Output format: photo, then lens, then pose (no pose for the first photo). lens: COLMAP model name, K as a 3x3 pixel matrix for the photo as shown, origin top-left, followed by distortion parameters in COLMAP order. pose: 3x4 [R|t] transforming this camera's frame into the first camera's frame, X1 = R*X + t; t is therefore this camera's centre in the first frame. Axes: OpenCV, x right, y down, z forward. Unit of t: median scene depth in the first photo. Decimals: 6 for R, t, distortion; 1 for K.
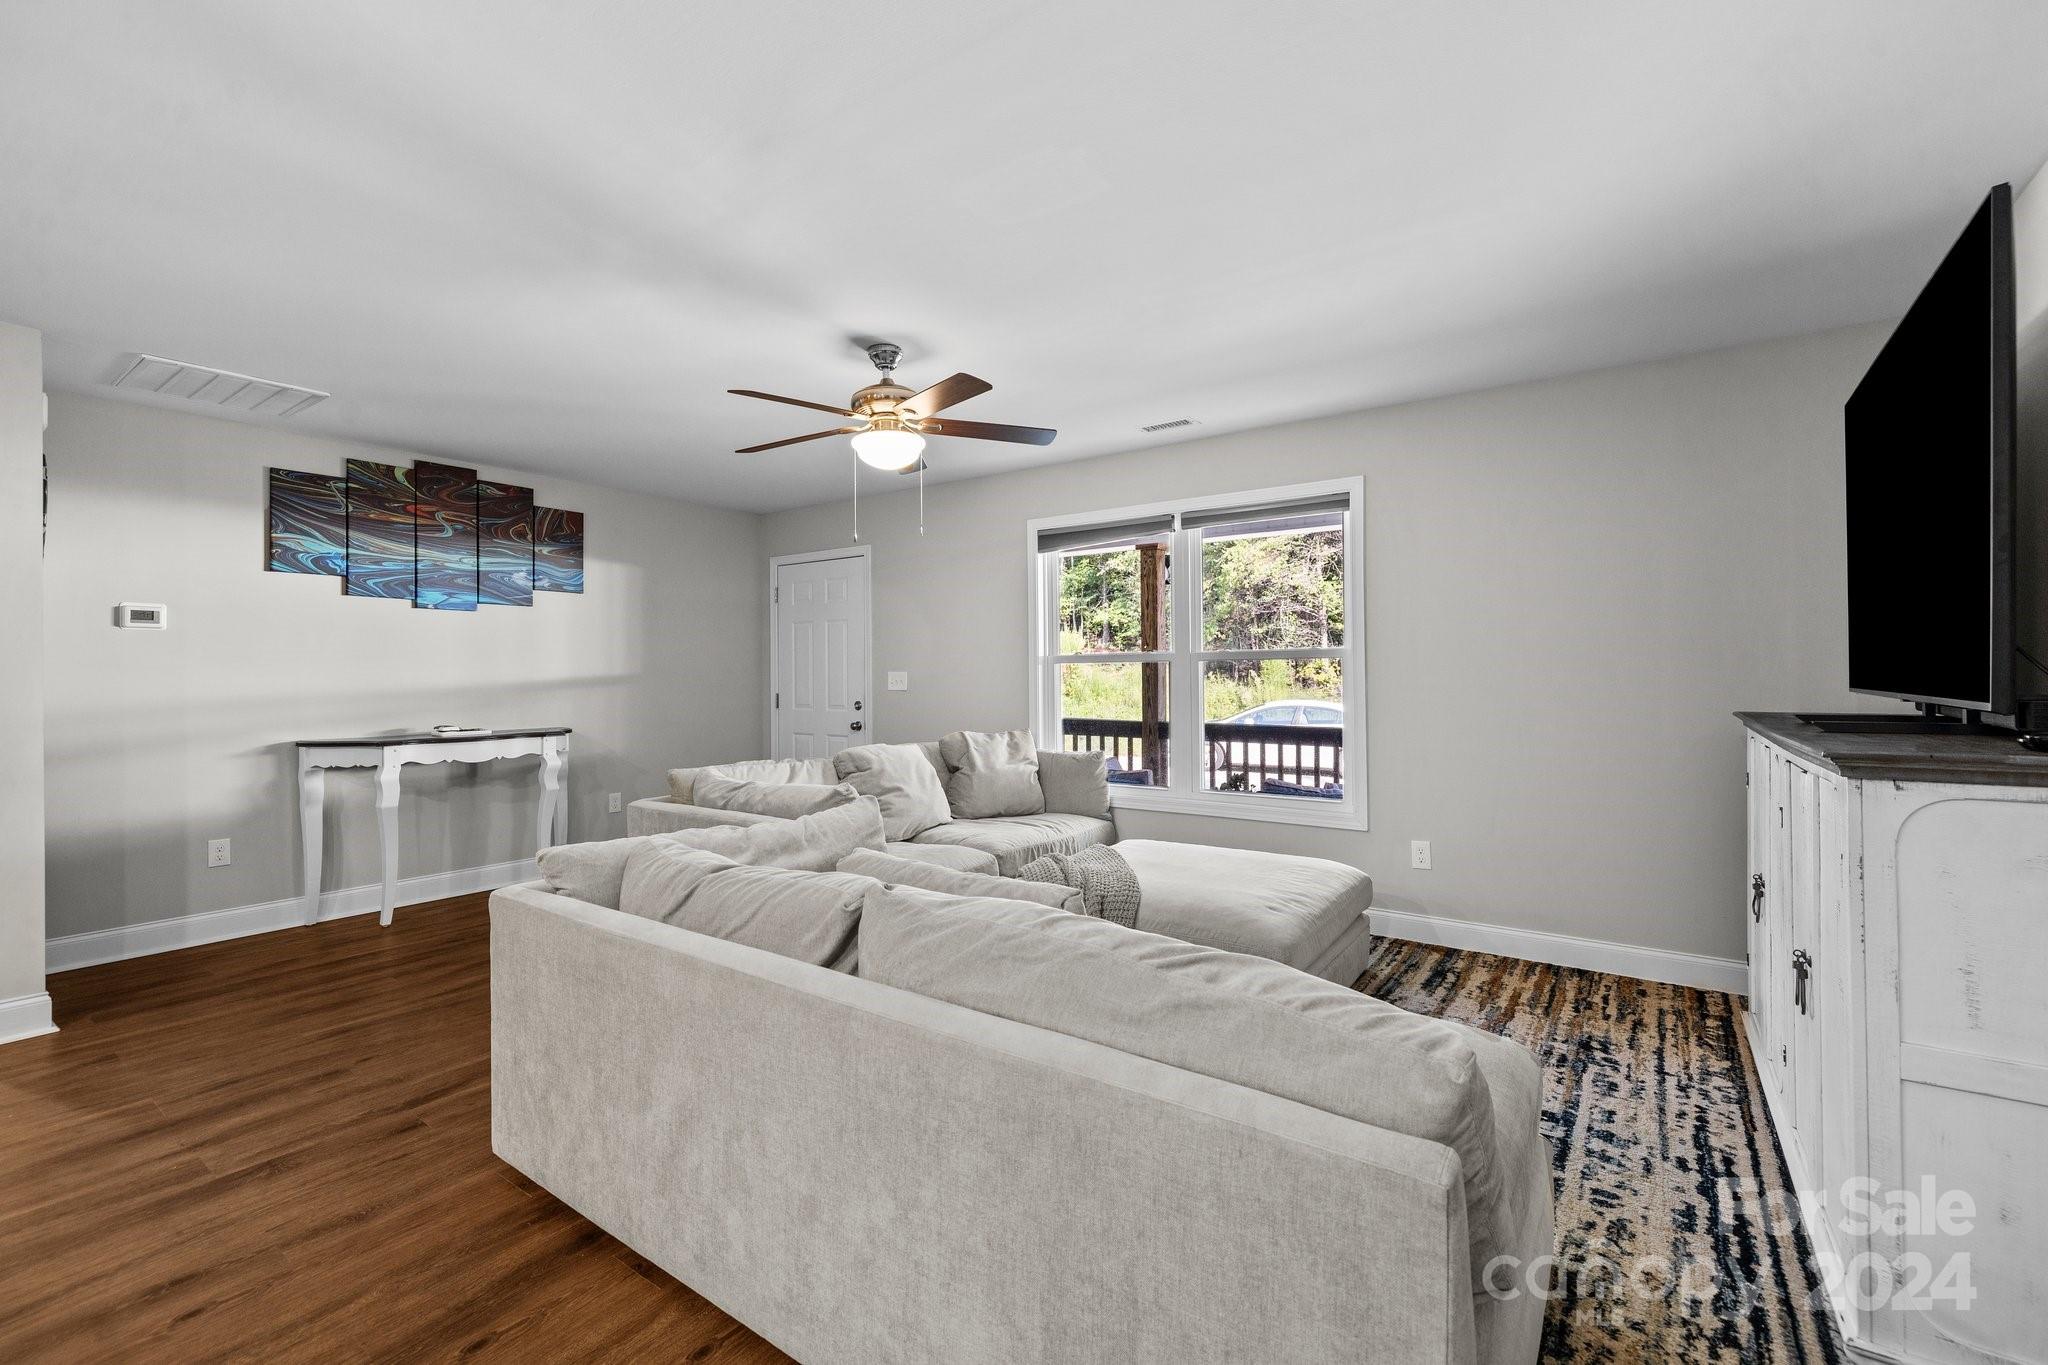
lens RADIAL K [[869.5, 0, 1013.4], [0, 869.5, 667.8], [0, 0, 1]] dist [0.001439, -0.001233]
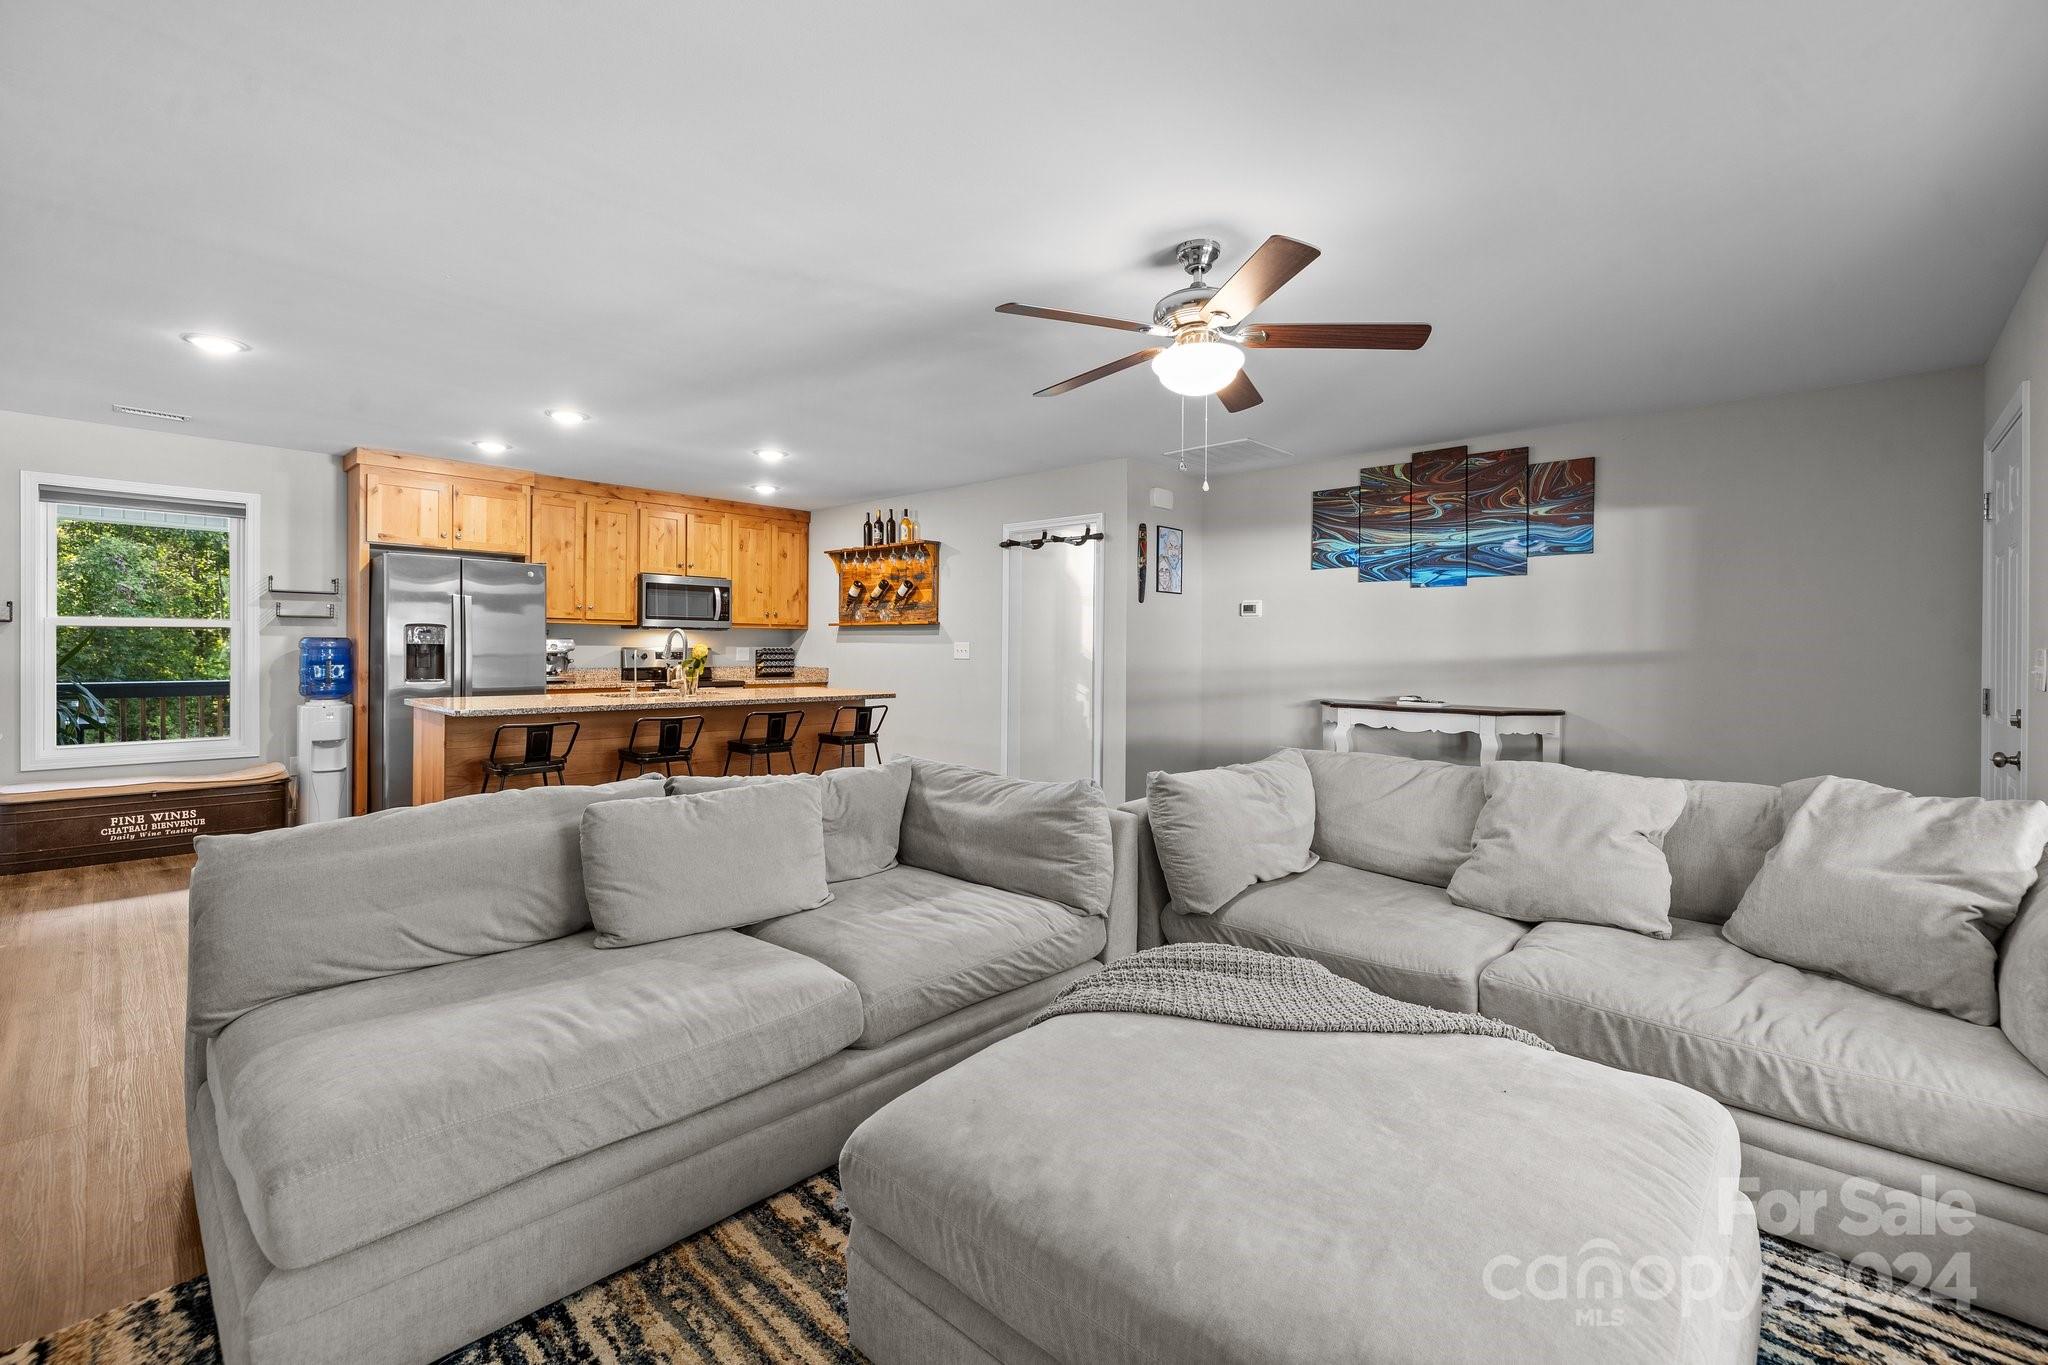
lens RADIAL K [[869.5, 0, 1017.0], [0, 869.5, 645.3], [0, 0, 1]] dist [0.001439, -0.001233]
pose [[-0.126329, 0.002528, -0.991985, 0.470293], [0.000564, 0.999997, 0.002476, 0.001385], [0.991988, -0.000247, -0.126330, 0.640844]]
